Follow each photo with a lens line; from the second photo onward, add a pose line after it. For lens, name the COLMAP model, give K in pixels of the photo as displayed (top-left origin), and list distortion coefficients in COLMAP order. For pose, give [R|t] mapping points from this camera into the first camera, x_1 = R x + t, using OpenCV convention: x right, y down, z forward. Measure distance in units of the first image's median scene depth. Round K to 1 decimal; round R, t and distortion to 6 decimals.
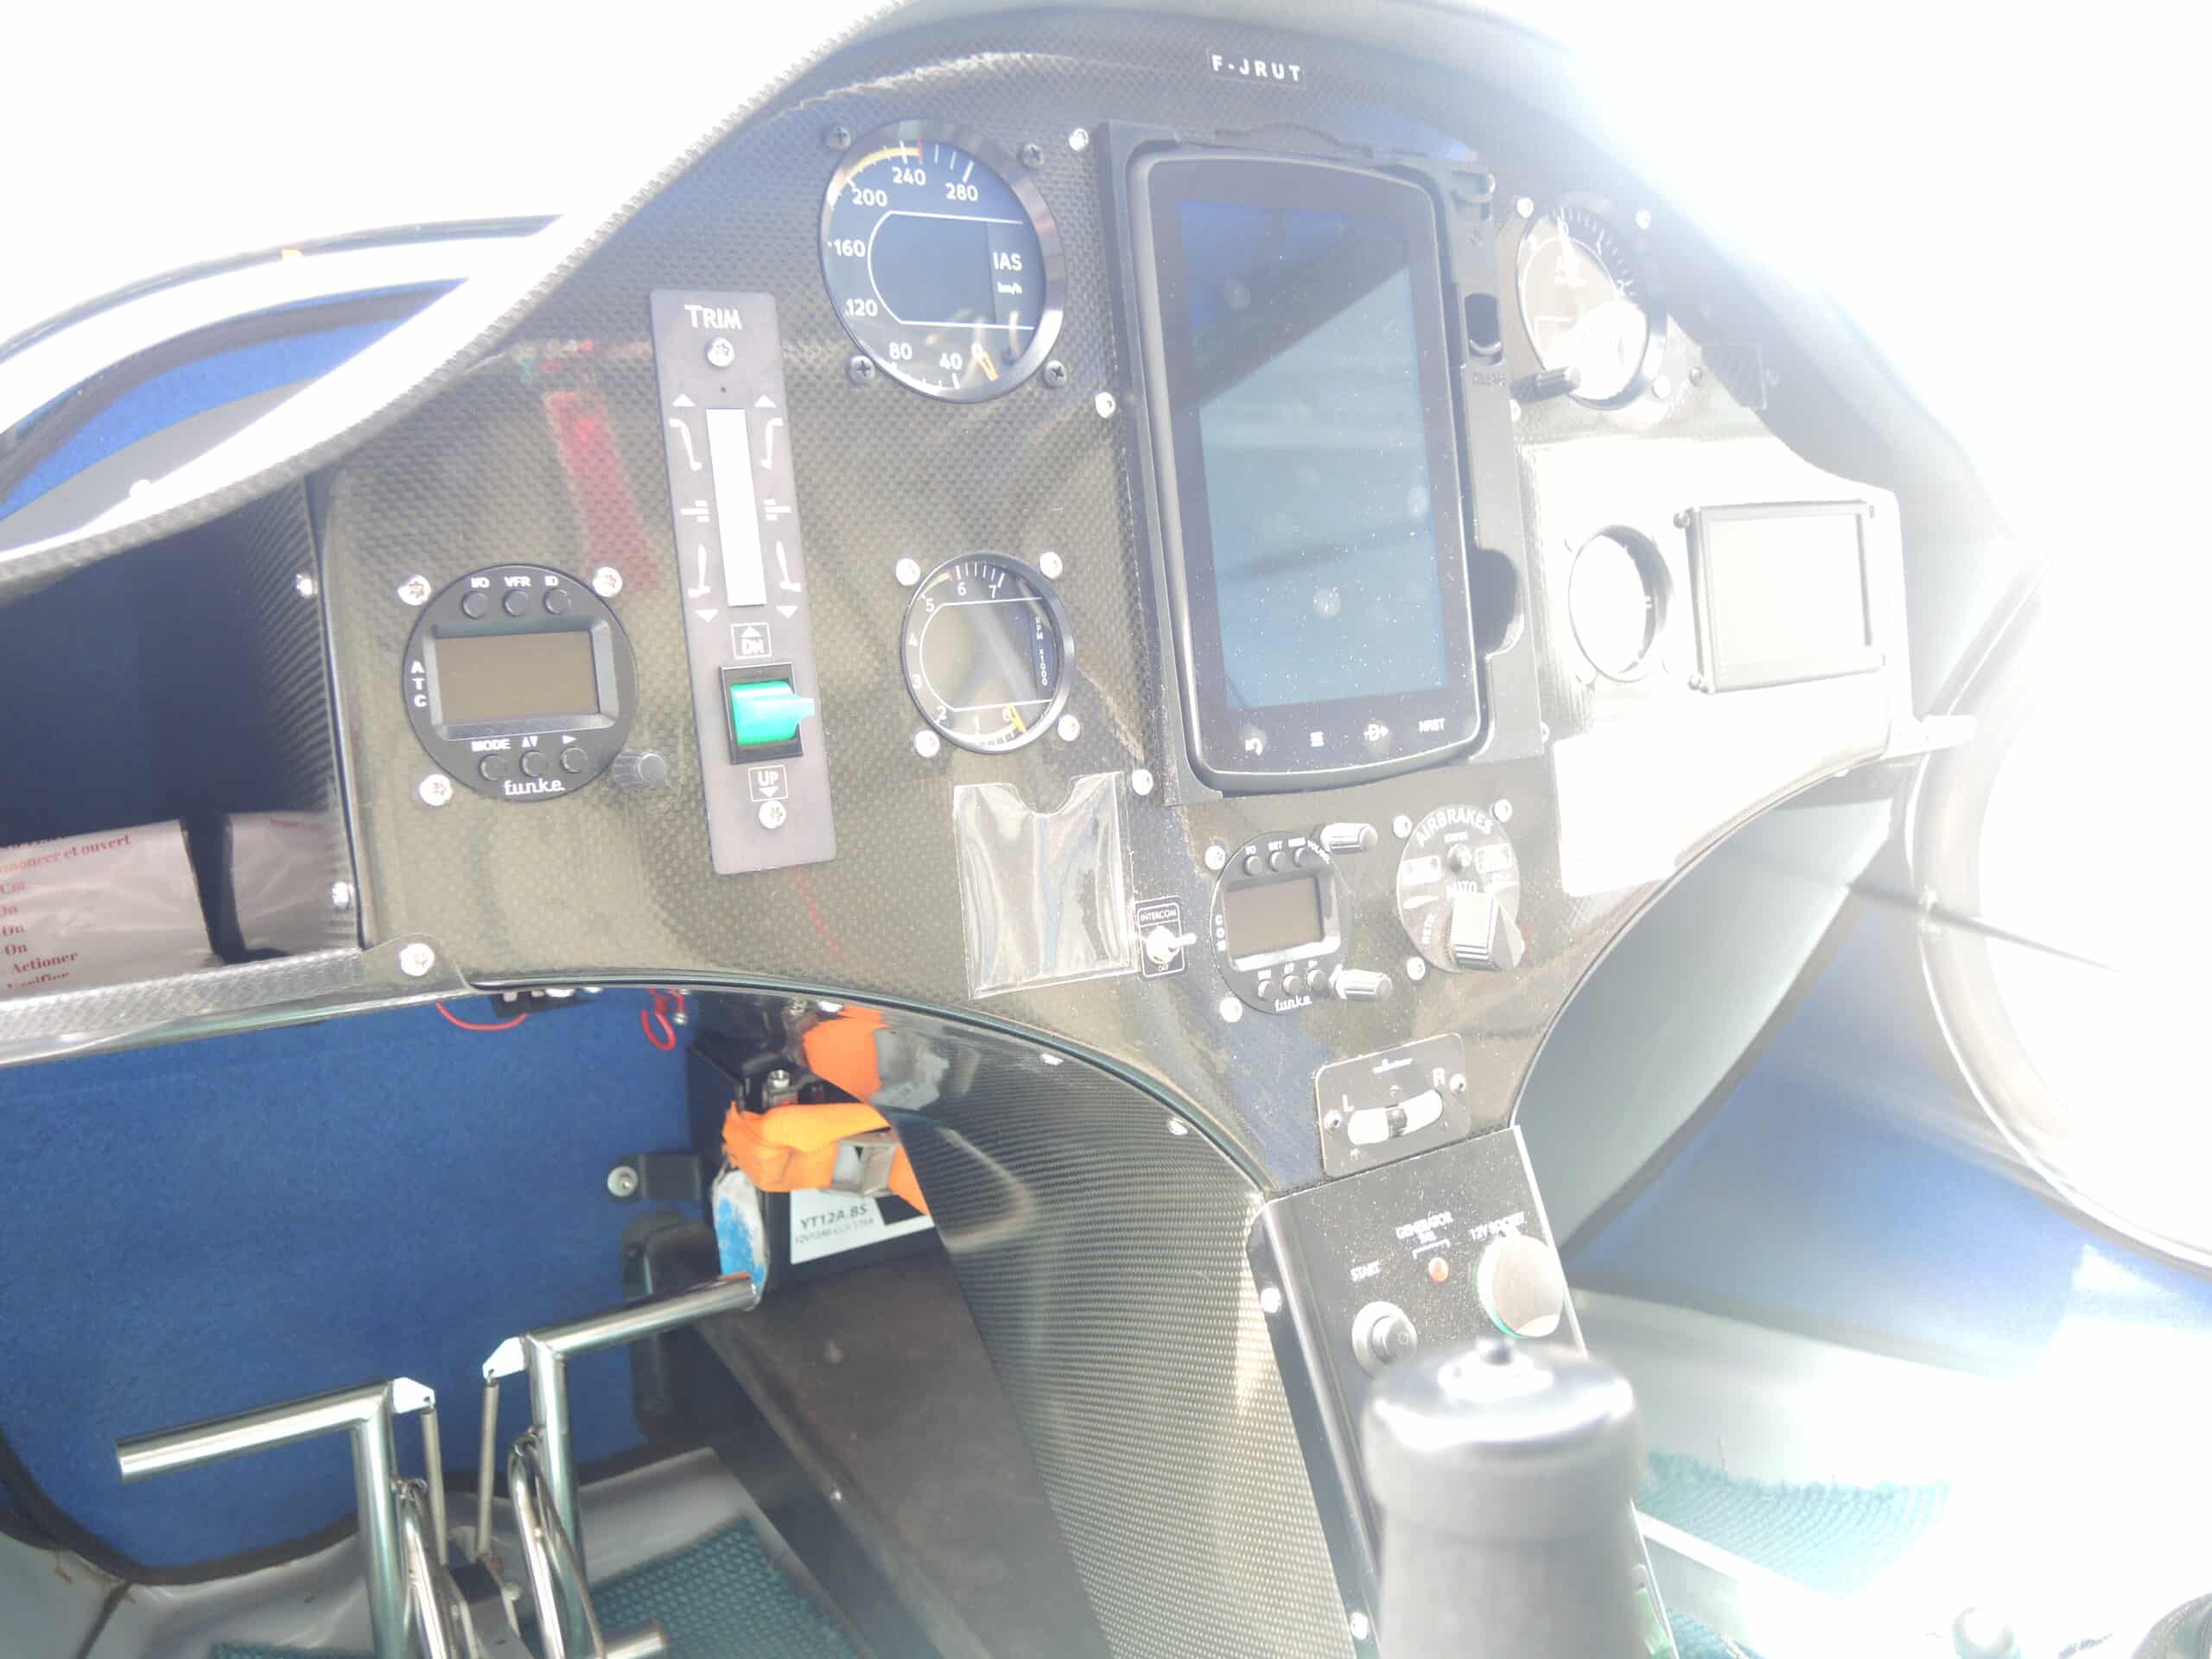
lens RADIAL K [[1854.6, 0, 1075.6], [0, 1854.6, 837.4], [0, 0, 1]] dist [-0.037733, -0.065023]
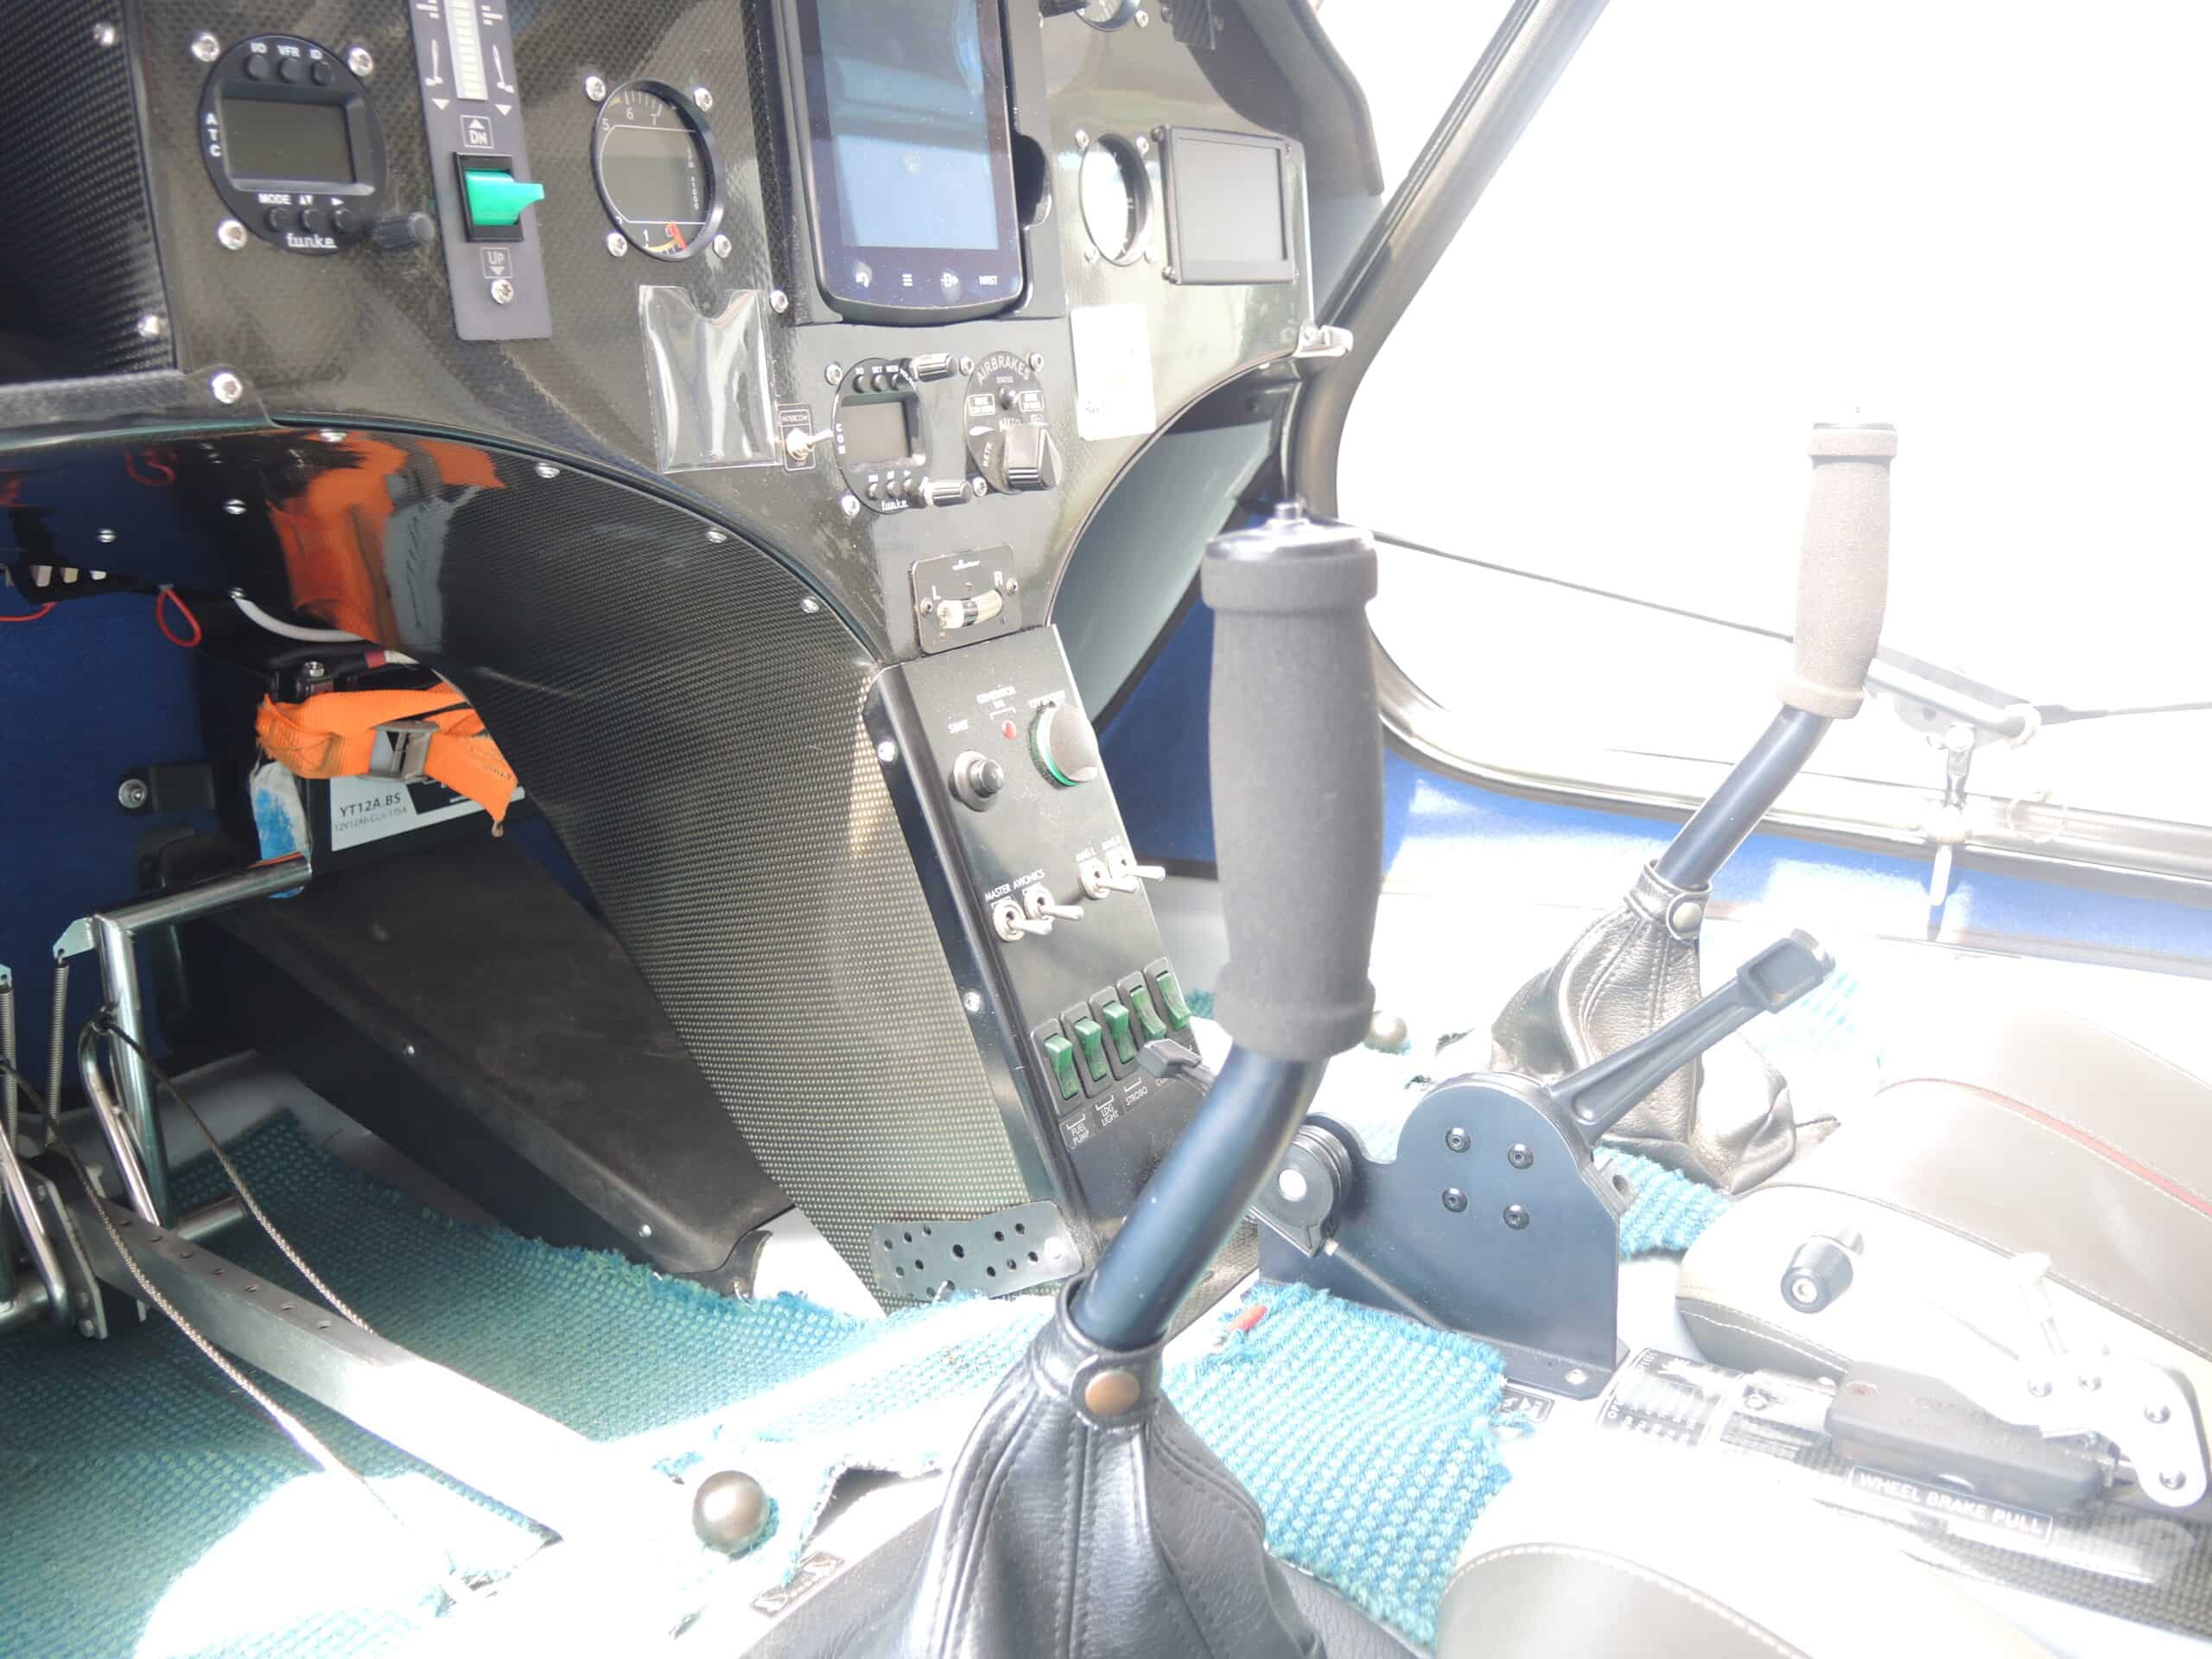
lens RADIAL K [[1854.6, 0, 1075.6], [0, 1854.6, 837.4], [0, 0, 1]] dist [-0.037733, -0.065023]
pose [[0.929851, -0.063808, 0.362360, -0.216053], [0.015898, 0.990896, 0.133690, 0.141423], [-0.367592, -0.118551, 0.922400, -0.165983]]
